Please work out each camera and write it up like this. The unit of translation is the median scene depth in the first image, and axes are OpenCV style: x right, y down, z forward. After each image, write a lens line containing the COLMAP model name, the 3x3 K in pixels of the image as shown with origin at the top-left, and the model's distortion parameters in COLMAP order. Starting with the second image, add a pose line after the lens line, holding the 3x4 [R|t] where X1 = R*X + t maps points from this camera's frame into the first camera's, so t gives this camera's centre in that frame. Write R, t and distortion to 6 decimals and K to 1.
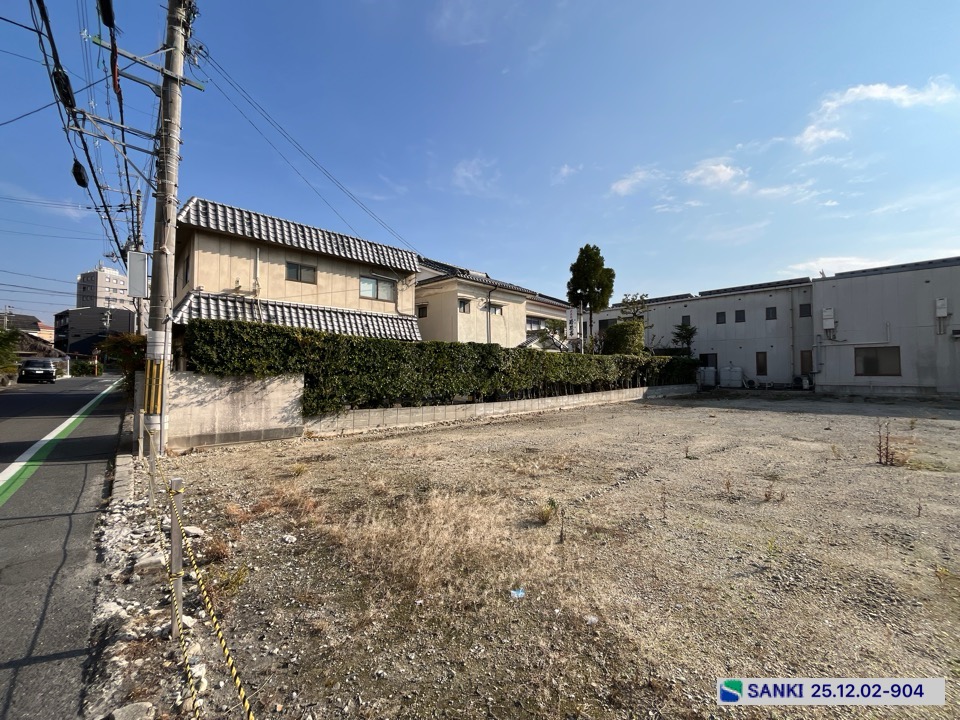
lens RADIAL K [[389.1, 0, 477.2], [0, 389.1, 360.9], [0, 0, 1]] dist [-0.002307, -0.000457]
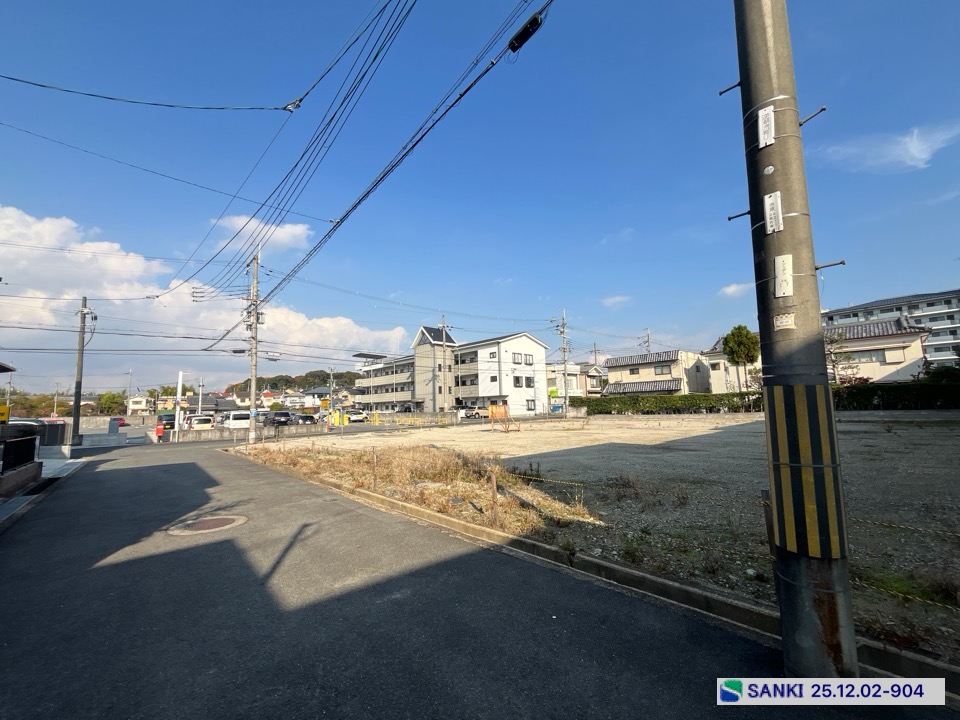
lens RADIAL K [[389.1, 0, 476.8], [0, 389.1, 361.0], [0, 0, 1]] dist [-0.002307, -0.000457]
pose [[-0.049275, -0.117283, -0.991875, 1.968040], [0.058109, 0.991063, -0.120074, -0.011070], [0.997093, -0.063554, -0.042019, -0.064794]]
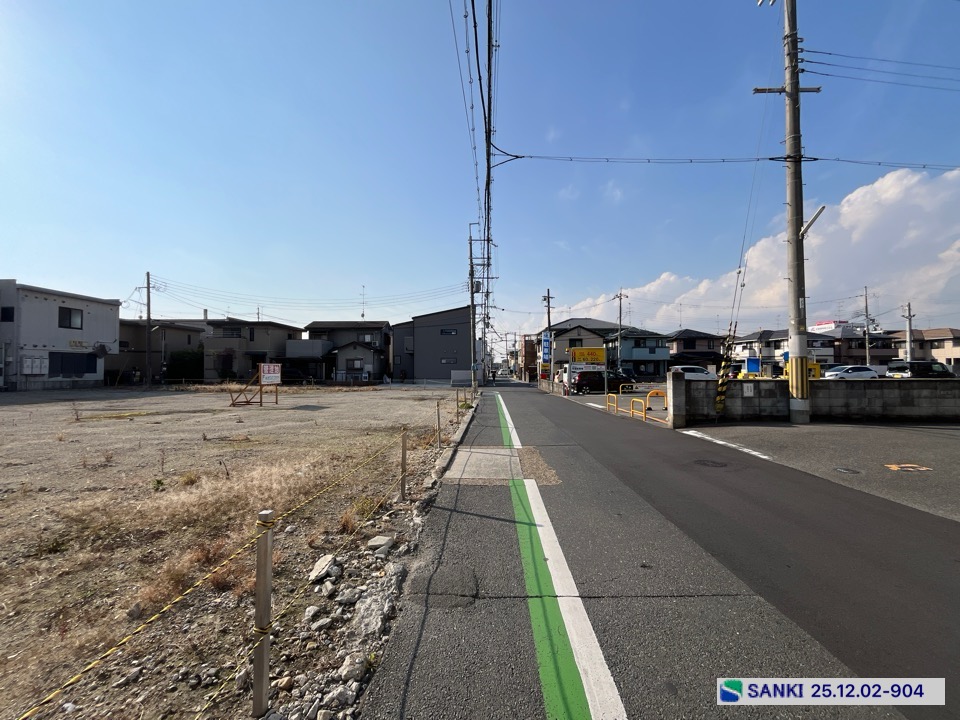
lens RADIAL K [[389.1, 0, 477.0], [0, 389.1, 361.6], [0, 0, 1]] dist [-0.002307, -0.000457]
pose [[-0.719959, 0.016320, 0.693825, -0.266648], [-0.018641, 0.998908, -0.042839, 0.006107], [-0.693767, -0.043775, -0.718868, 0.239051]]
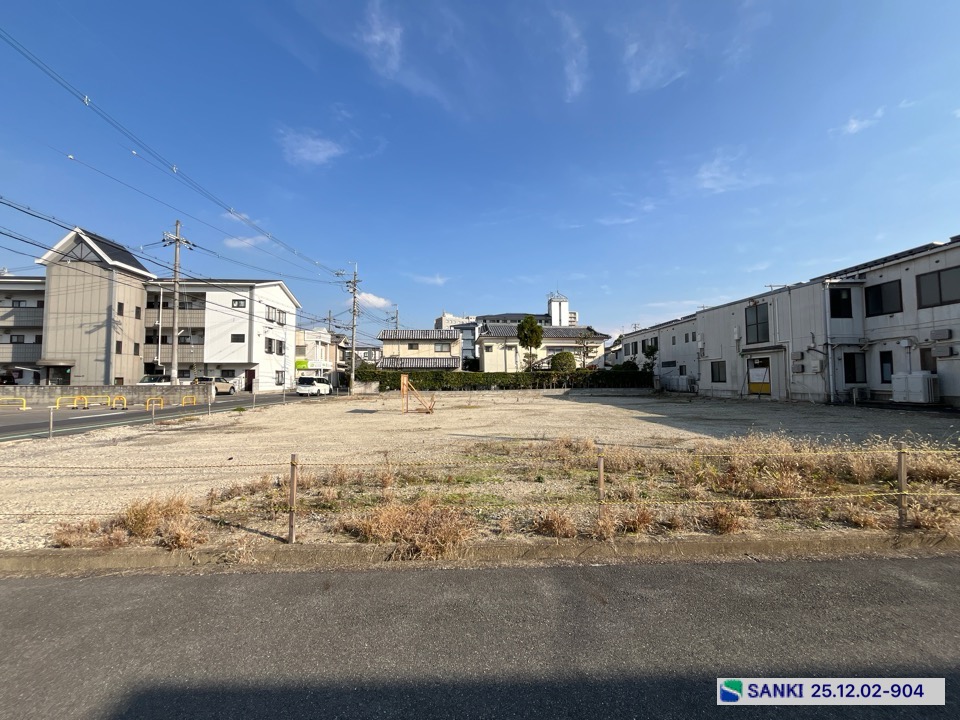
lens RADIAL K [[389.1, 0, 477.3], [0, 389.1, 363.5], [0, 0, 1]] dist [-0.002307, -0.000457]
pose [[0.740164, -0.031059, -0.671708, 1.393662], [0.023245, 0.999517, -0.020603, -0.021001], [0.672024, -0.000364, 0.740529, -0.624970]]
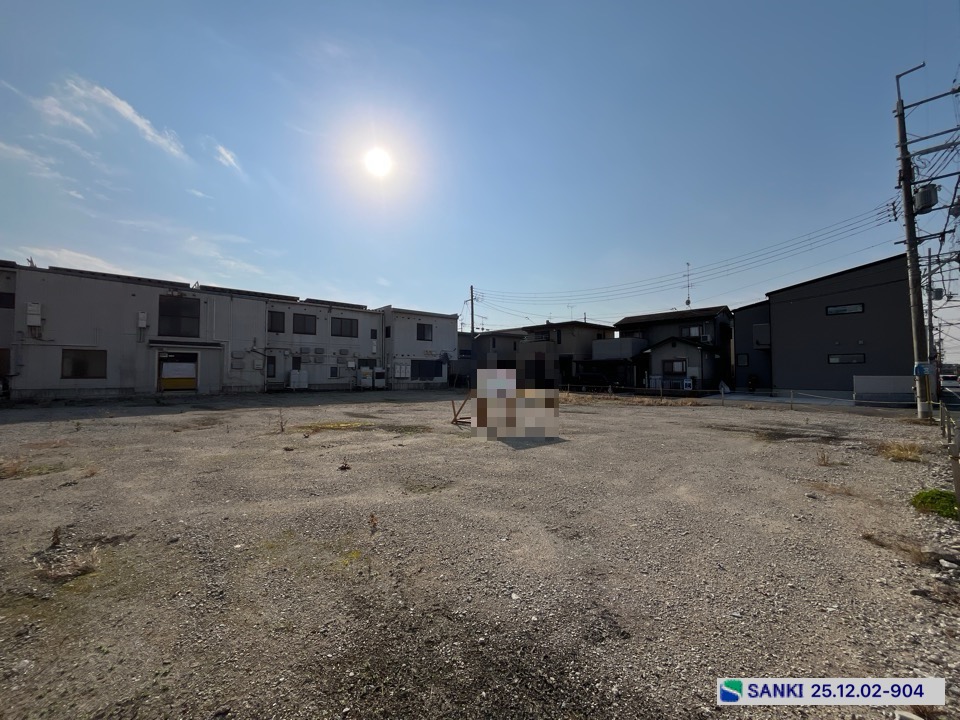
lens RADIAL K [[389.1, 0, 477.0], [0, 389.1, 361.1], [0, 0, 1]] dist [-0.002307, -0.000457]
pose [[0.025267, 0.034894, 0.999072, 0.056555], [-0.030713, 0.998946, -0.034113, -0.002842], [-0.999209, -0.029822, 0.026312, -0.041475]]
